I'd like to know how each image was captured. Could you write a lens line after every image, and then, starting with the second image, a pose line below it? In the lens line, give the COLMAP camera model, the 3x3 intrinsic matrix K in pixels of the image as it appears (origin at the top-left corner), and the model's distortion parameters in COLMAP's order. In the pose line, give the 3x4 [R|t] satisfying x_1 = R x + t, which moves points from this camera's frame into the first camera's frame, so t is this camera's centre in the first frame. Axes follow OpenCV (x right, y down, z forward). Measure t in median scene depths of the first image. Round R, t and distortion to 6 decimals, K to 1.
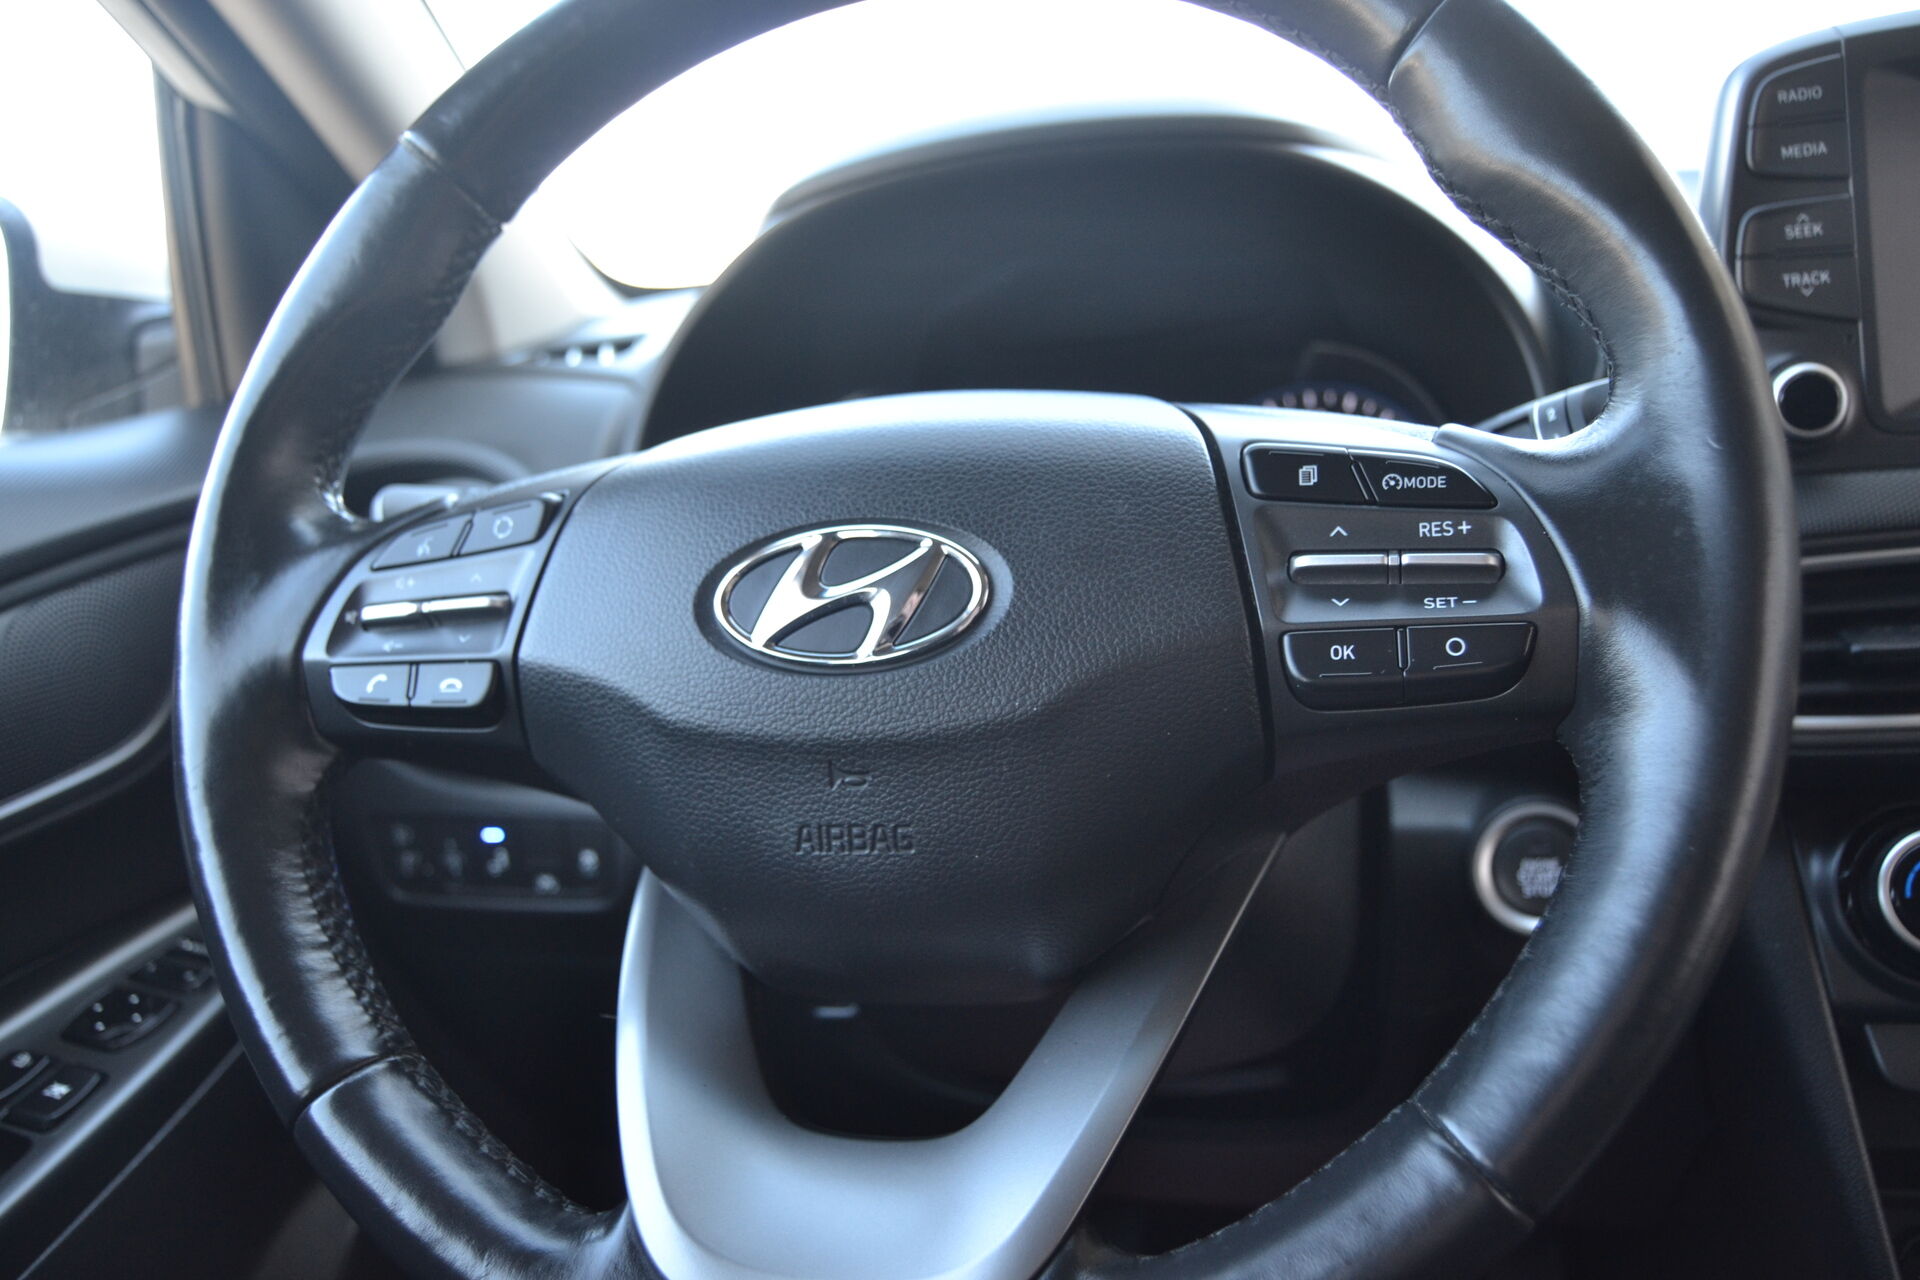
lens RADIAL K [[1449.5, 0, 956.9], [0, 1449.5, 614.2], [0, 0, 1]] dist [-0.067651, 0.003328]
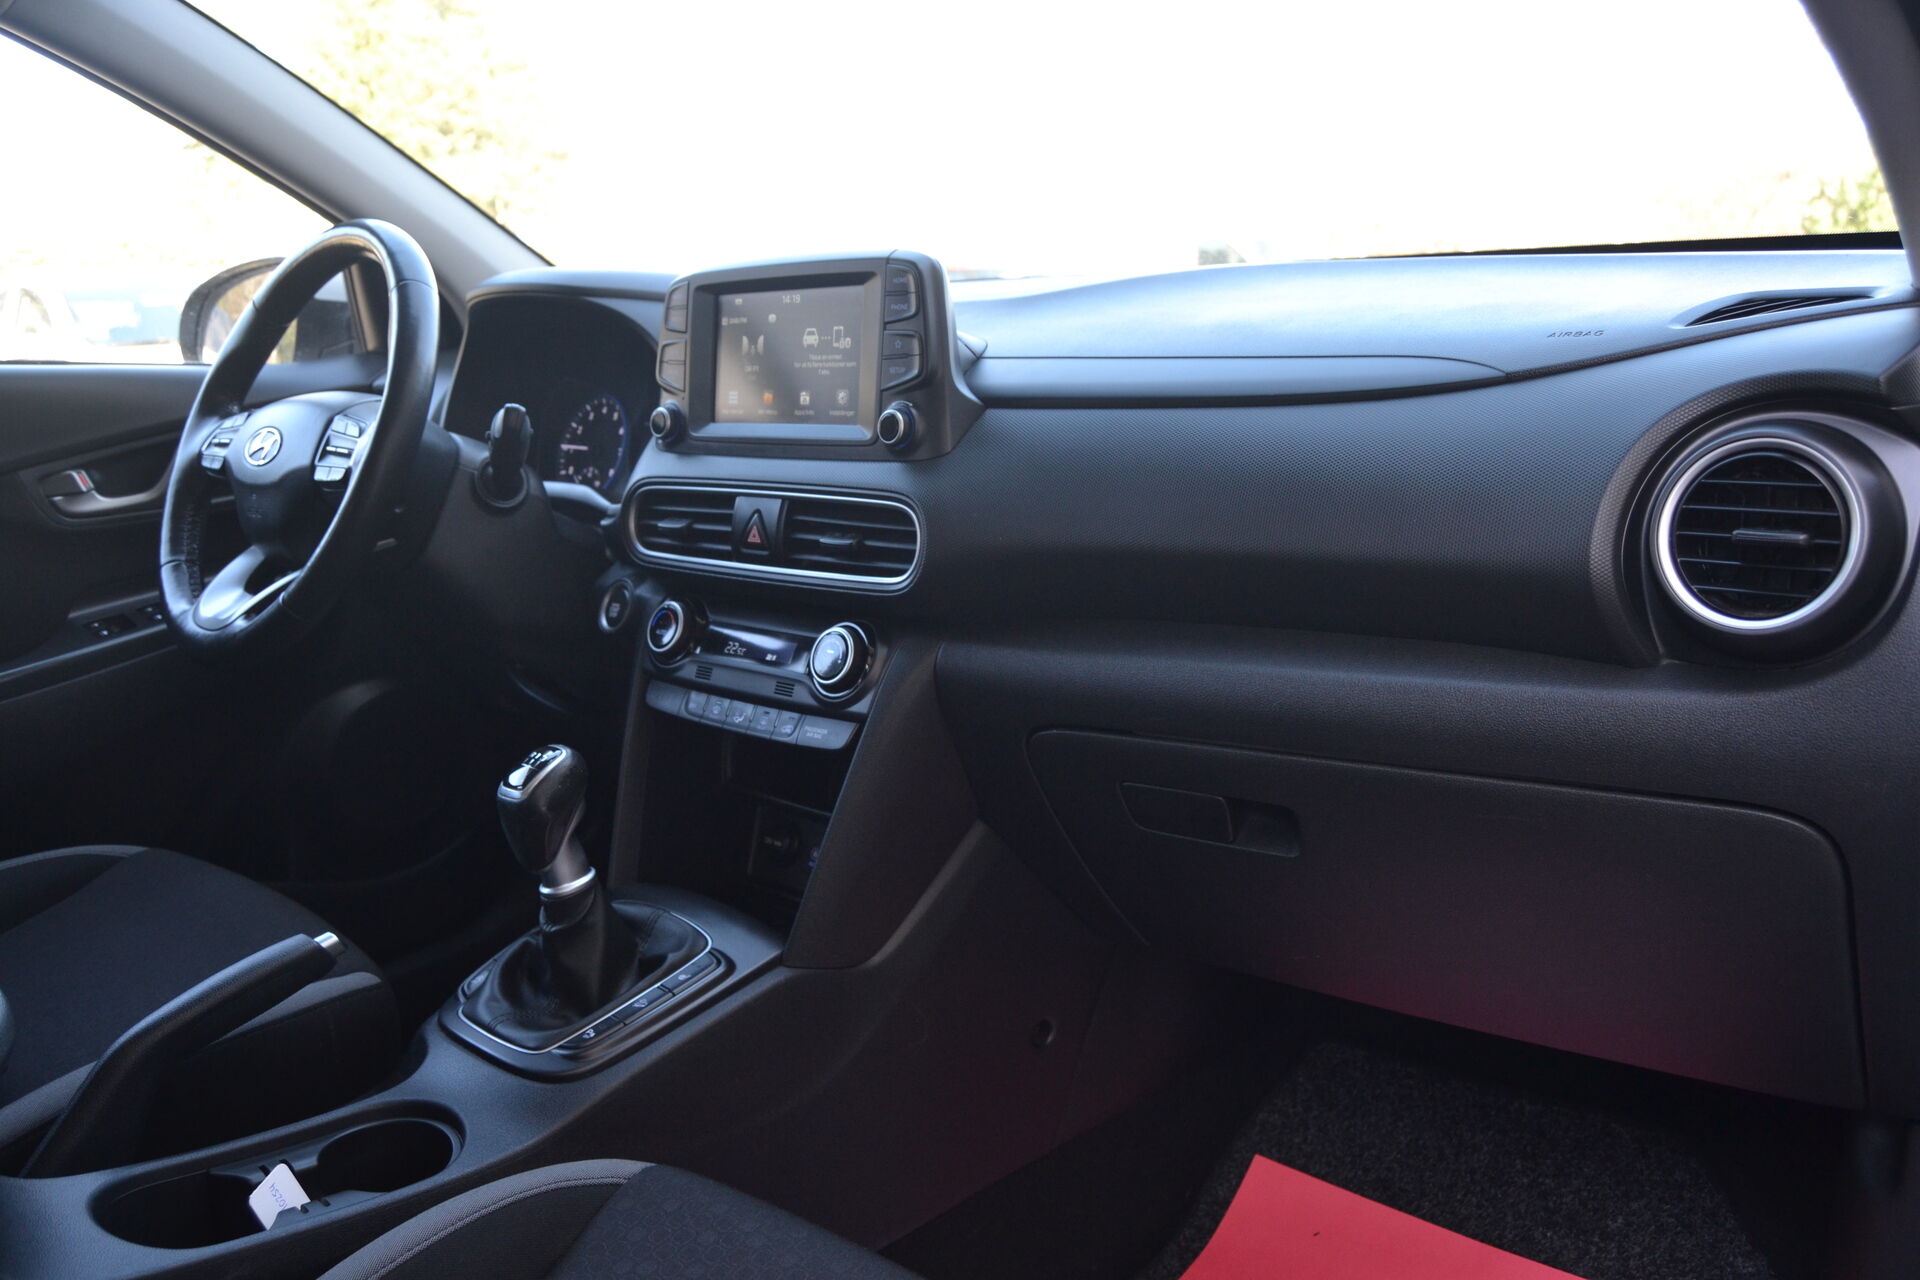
lens RADIAL K [[1498.3, 0, 960.0], [0, 1498.3, 640.0], [0, 0, 1]] dist [-0.097568, 0.035129]
pose [[0.882284, 0.168166, -0.439654, 2.910316], [-0.147524, 0.985737, 0.080995, -0.083281], [0.447004, -0.006601, 0.894508, -1.401342]]
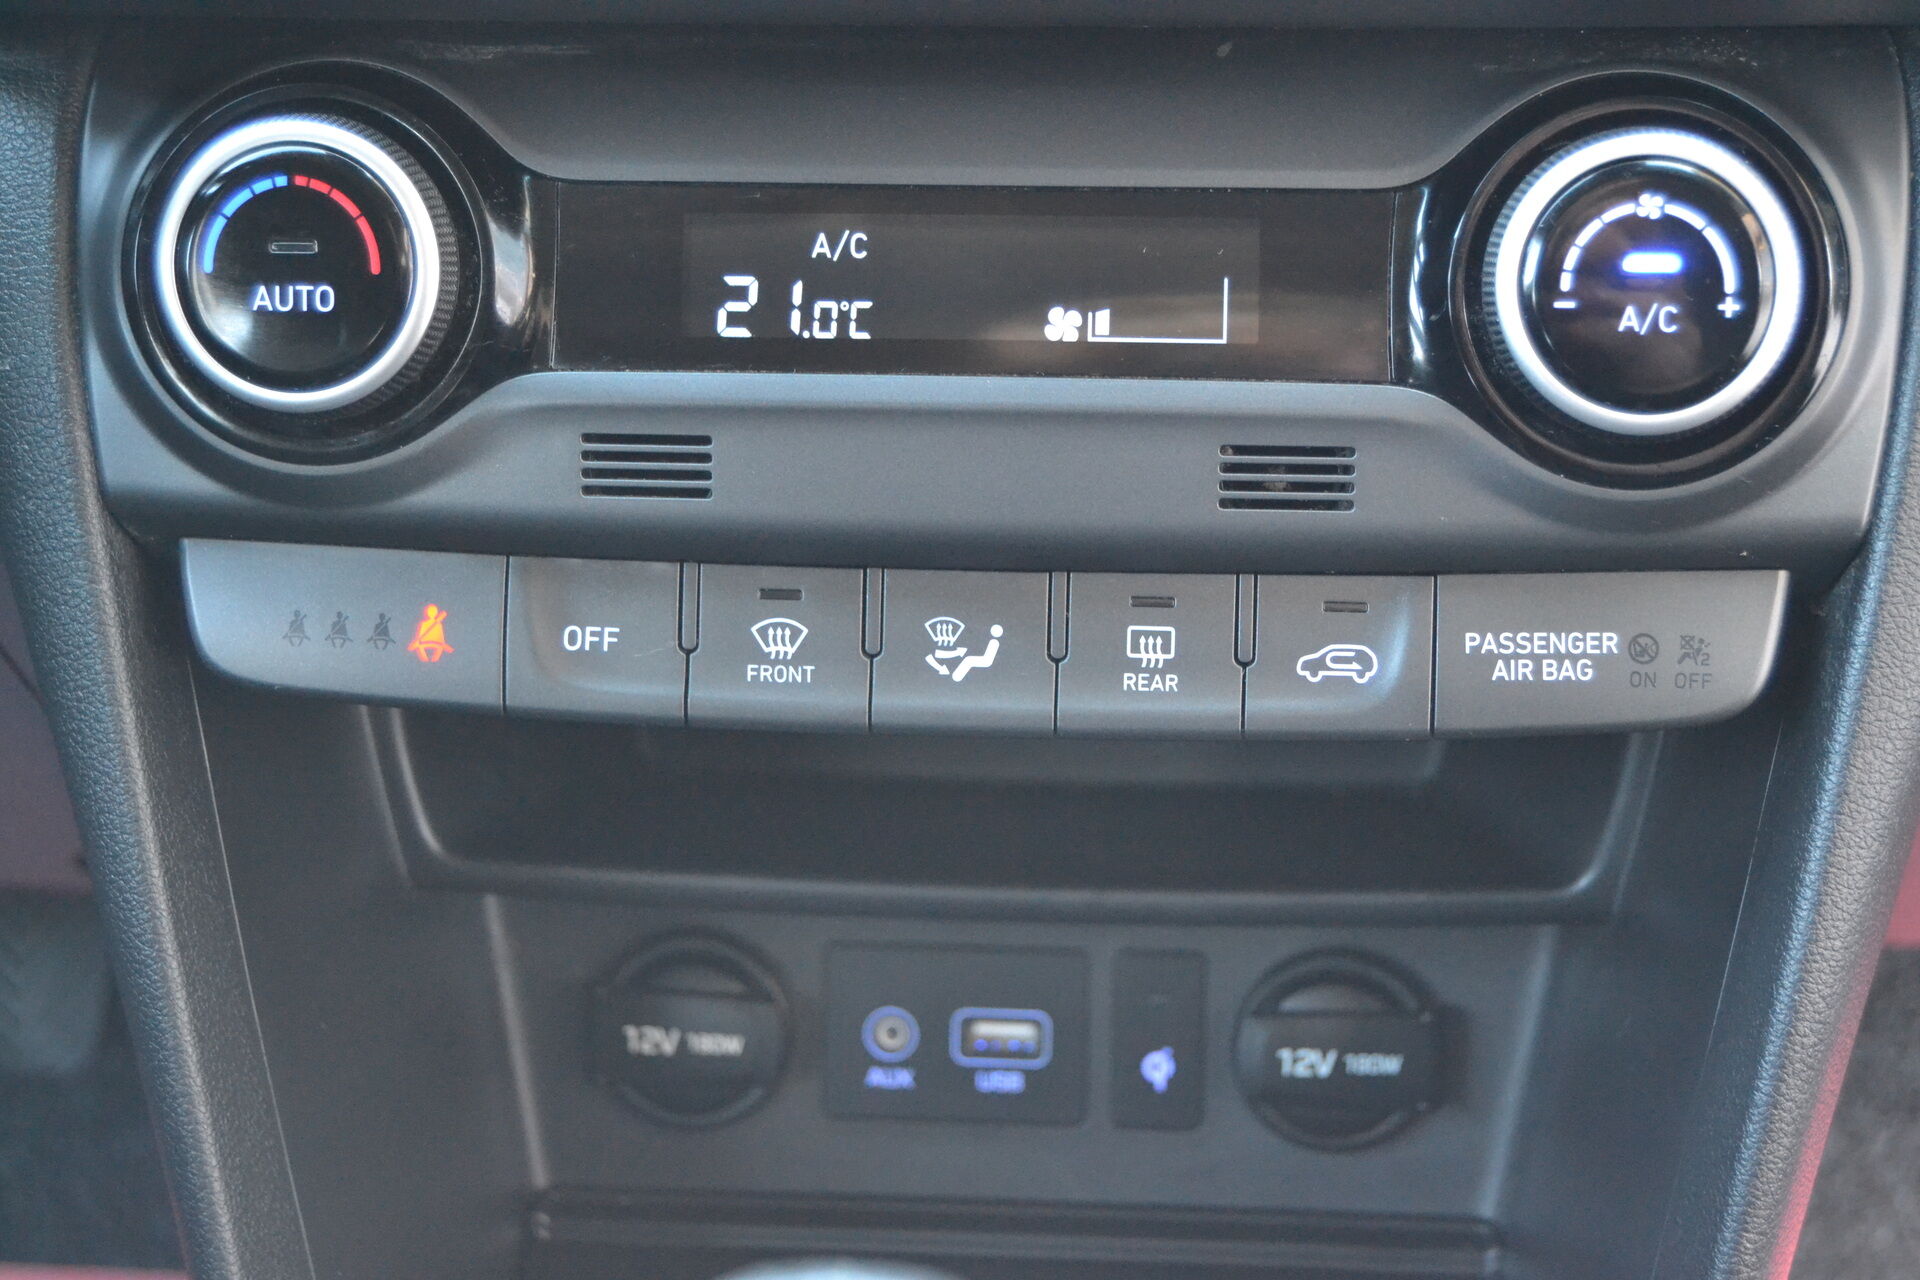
lens RADIAL K [[3219.4, 0, 960.0], [0, 3219.4, 640.0], [0, 0, 1]] dist [-0.015591, 0.119696]
pose [[0.982951, -0.009407, 0.183625, 0.906488], [-0.049199, 0.948817, 0.311970, -0.024219], [-0.177161, -0.315685, 0.932179, -0.057763]]
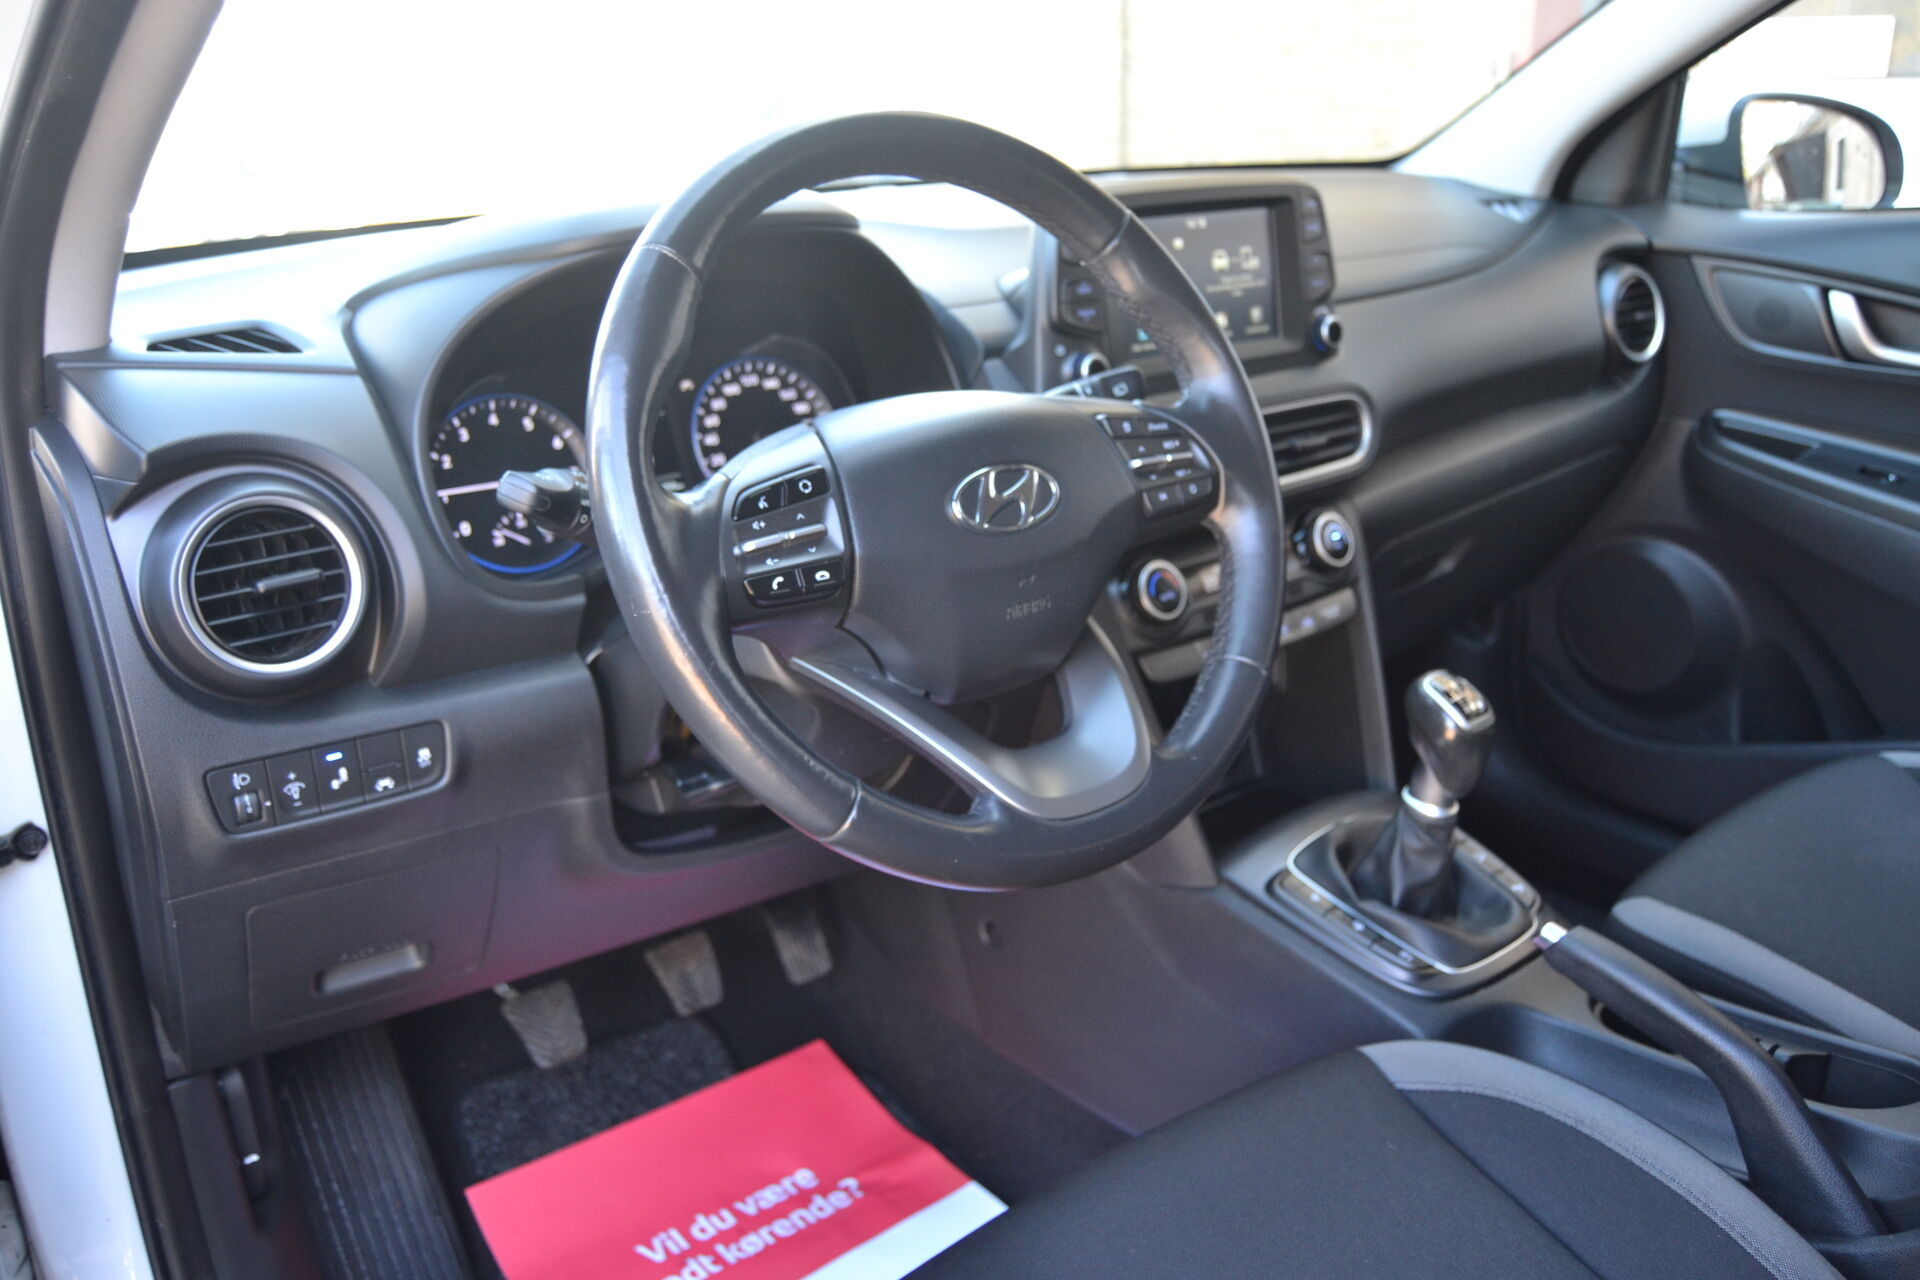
lens RADIAL K [[1498.3, 0, 960.0], [0, 1498.3, 640.0], [0, 0, 1]] dist [-0.097568, 0.035129]
pose [[0.614267, -0.180421, 0.768195, -1.701316], [0.122585, 0.983510, 0.132969, -0.099932], [-0.779518, 0.012490, 0.626255, -0.313813]]
